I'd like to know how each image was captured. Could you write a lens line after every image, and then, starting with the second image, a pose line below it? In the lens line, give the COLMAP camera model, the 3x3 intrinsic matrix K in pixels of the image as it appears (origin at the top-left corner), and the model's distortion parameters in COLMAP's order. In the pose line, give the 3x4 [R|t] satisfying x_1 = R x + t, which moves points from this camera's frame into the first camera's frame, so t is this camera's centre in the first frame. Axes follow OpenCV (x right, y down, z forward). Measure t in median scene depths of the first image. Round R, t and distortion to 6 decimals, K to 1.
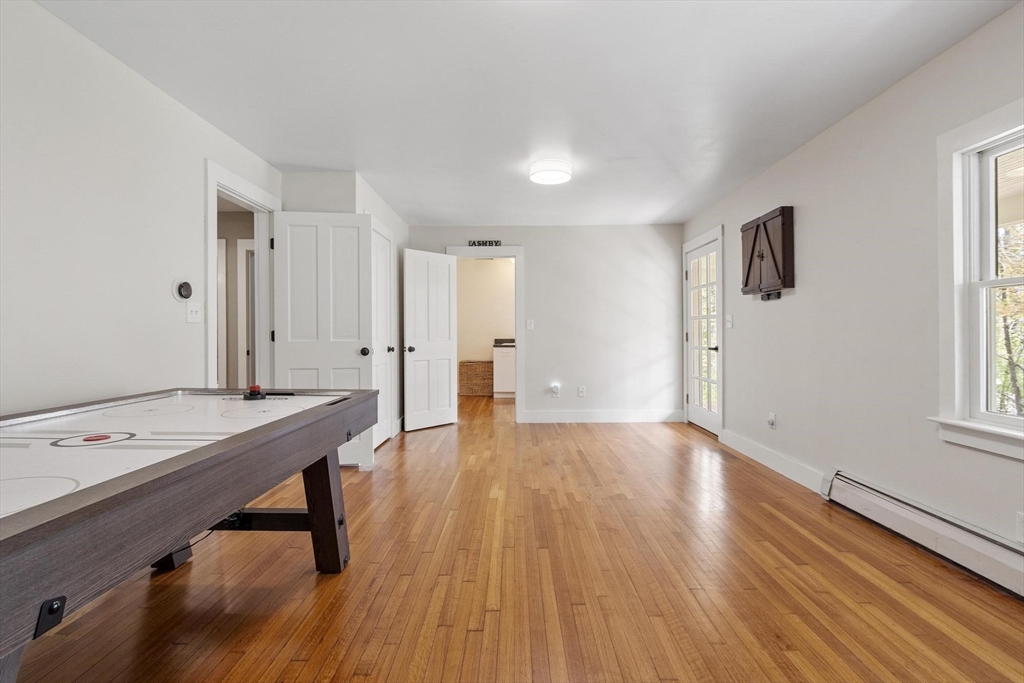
lens RADIAL K [[474.5, 0, 509.6], [0, 474.5, 335.7], [0, 0, 1]] dist [0.000598, 0.000048]
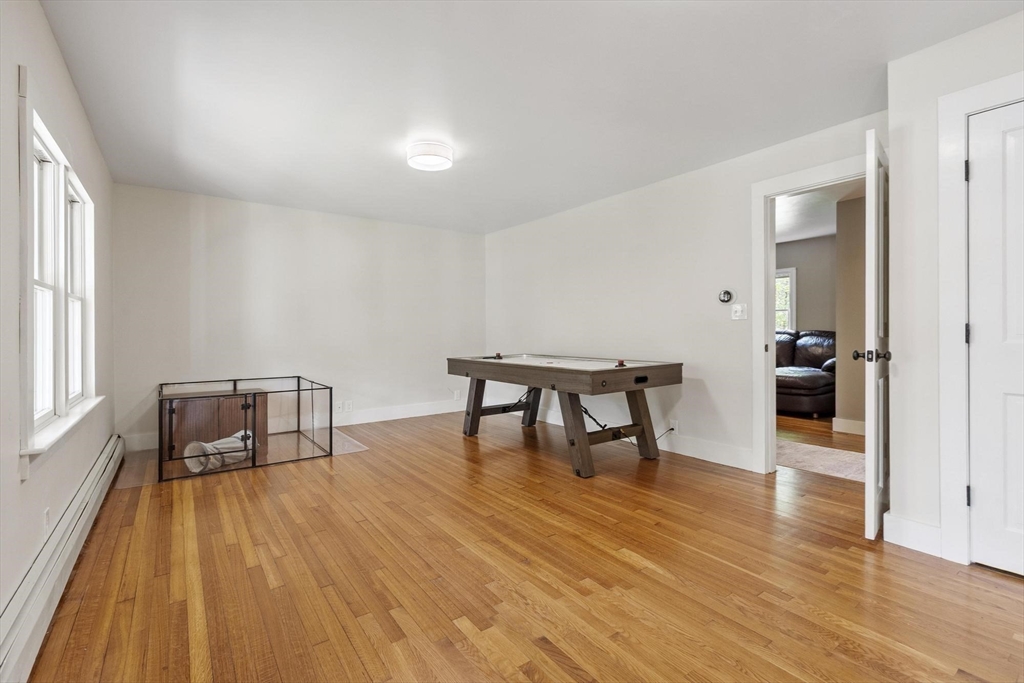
lens RADIAL K [[454.3, 0, 511.0], [0, 454.3, 328.4], [0, 0, 1]] dist [0.000504, 0.000230]
pose [[-0.797410, 0.005377, -0.603414, 0.708170], [0.005208, 0.999984, 0.002029, -0.013538], [0.603416, -0.001525, -0.797425, 1.943789]]
